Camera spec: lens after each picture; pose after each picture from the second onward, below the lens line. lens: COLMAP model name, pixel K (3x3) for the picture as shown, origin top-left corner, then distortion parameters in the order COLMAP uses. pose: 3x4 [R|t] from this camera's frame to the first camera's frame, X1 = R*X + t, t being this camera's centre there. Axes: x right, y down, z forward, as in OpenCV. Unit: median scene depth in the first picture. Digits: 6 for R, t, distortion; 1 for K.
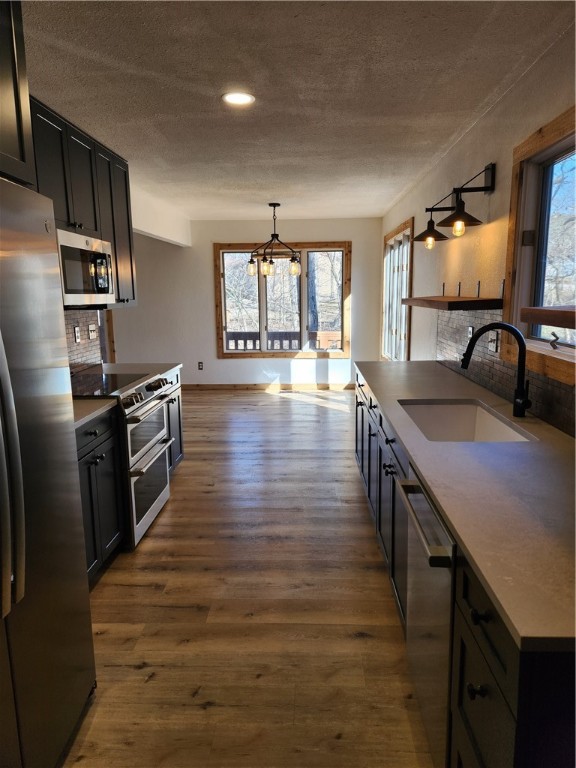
lens RADIAL K [[514.0, 0, 292.7], [0, 514.0, 384.5], [0, 0, 1]] dist [0.076019, -0.072835]
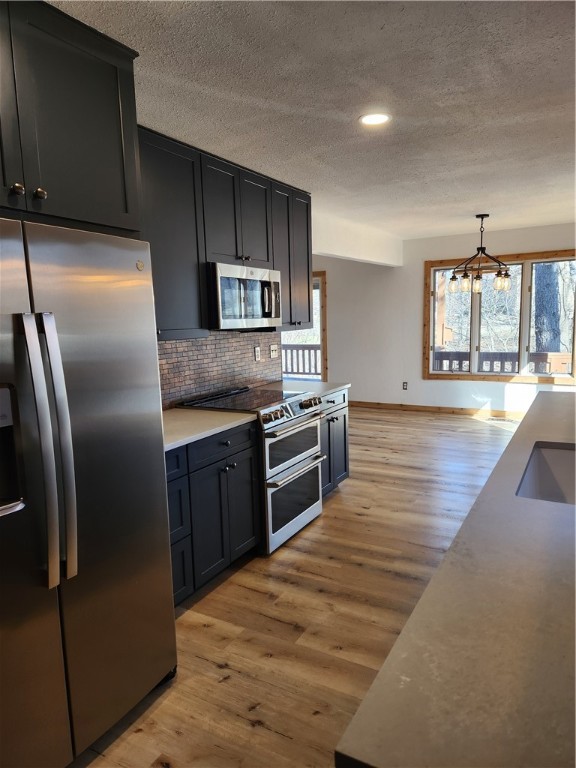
lens RADIAL K [[514.0, 0, 293.8], [0, 514.0, 388.5], [0, 0, 1]] dist [0.076019, -0.072835]
pose [[0.888422, 0.051836, -0.456091, 0.208752], [-0.063605, 0.997920, -0.010481, -0.018541], [0.454599, 0.038321, 0.889871, 0.066139]]
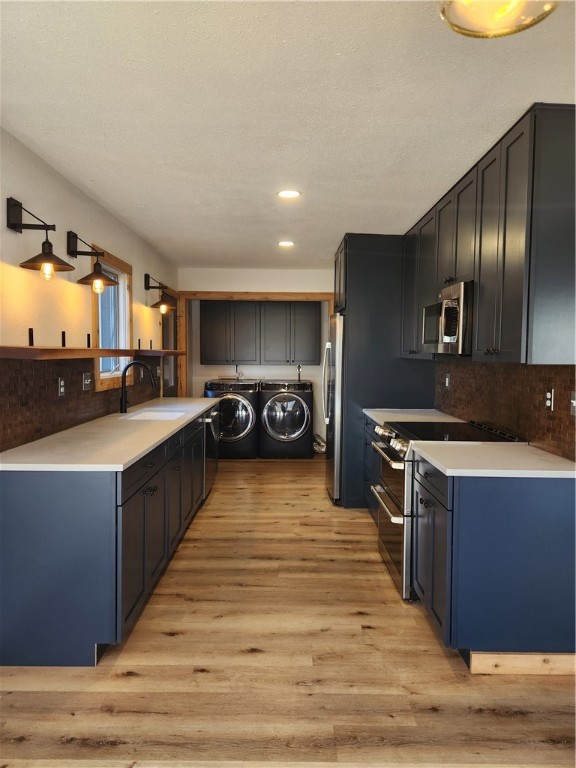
lens RADIAL K [[514.0, 0, 287.3], [0, 514.0, 379.9], [0, 0, 1]] dist [0.076019, -0.072835]
pose [[-0.999265, 0.002248, -0.038262, -0.043880], [-0.006651, 0.972963, 0.230867, -0.352595], [0.037747, 0.230952, -0.972233, 2.092424]]
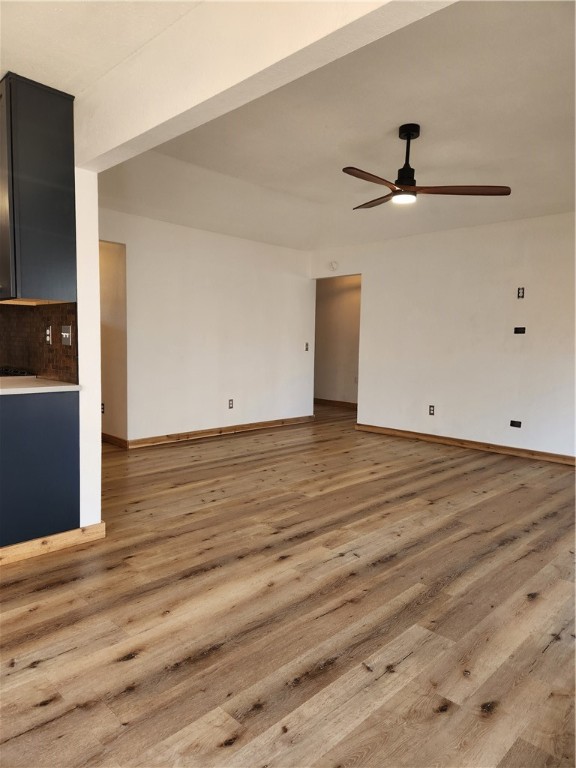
lens RADIAL K [[514.0, 0, 284.7], [0, 514.0, 380.9], [0, 0, 1]] dist [0.076019, -0.072835]
pose [[-0.680153, 0.050008, -0.731363, -0.072049], [-0.146164, 0.968387, 0.202144, -0.312780], [0.718351, 0.244388, -0.651342, 2.306070]]
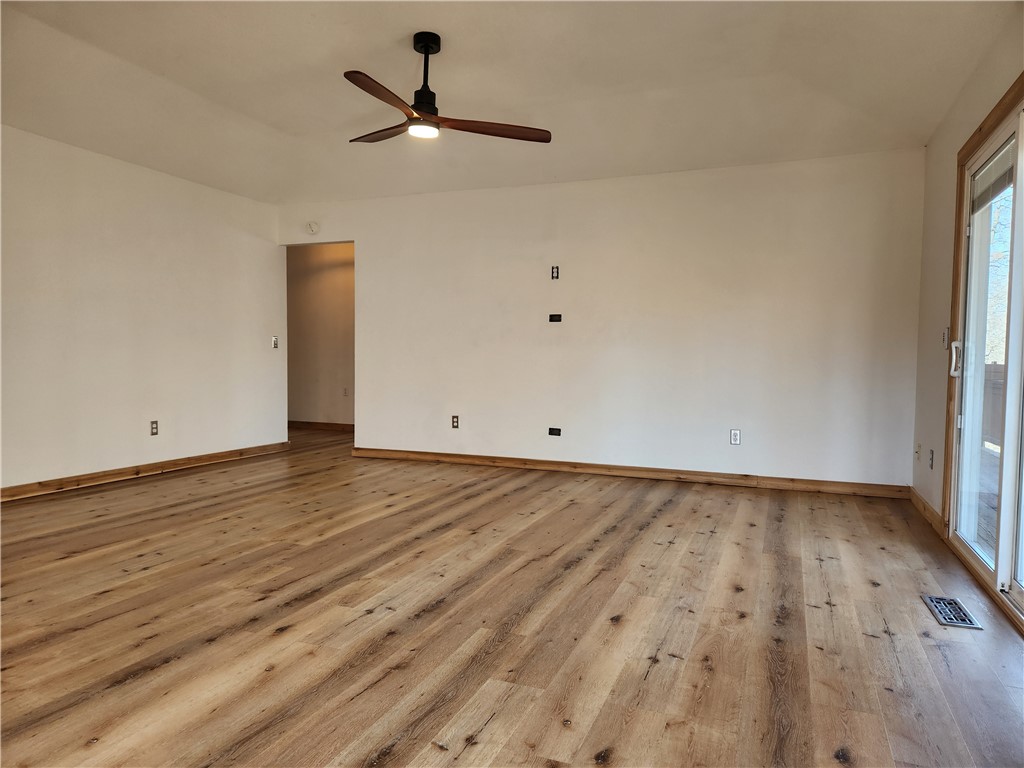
lens RADIAL K [[685.3, 0, 511.7], [0, 685.3, 385.6], [0, 0, 1]] dist [0.076019, -0.072835]
pose [[-0.341322, 0.041172, -0.939044, -0.065484], [-0.180366, 0.977606, 0.108421, -0.238711], [0.922479, 0.206379, -0.326252, 2.237312]]
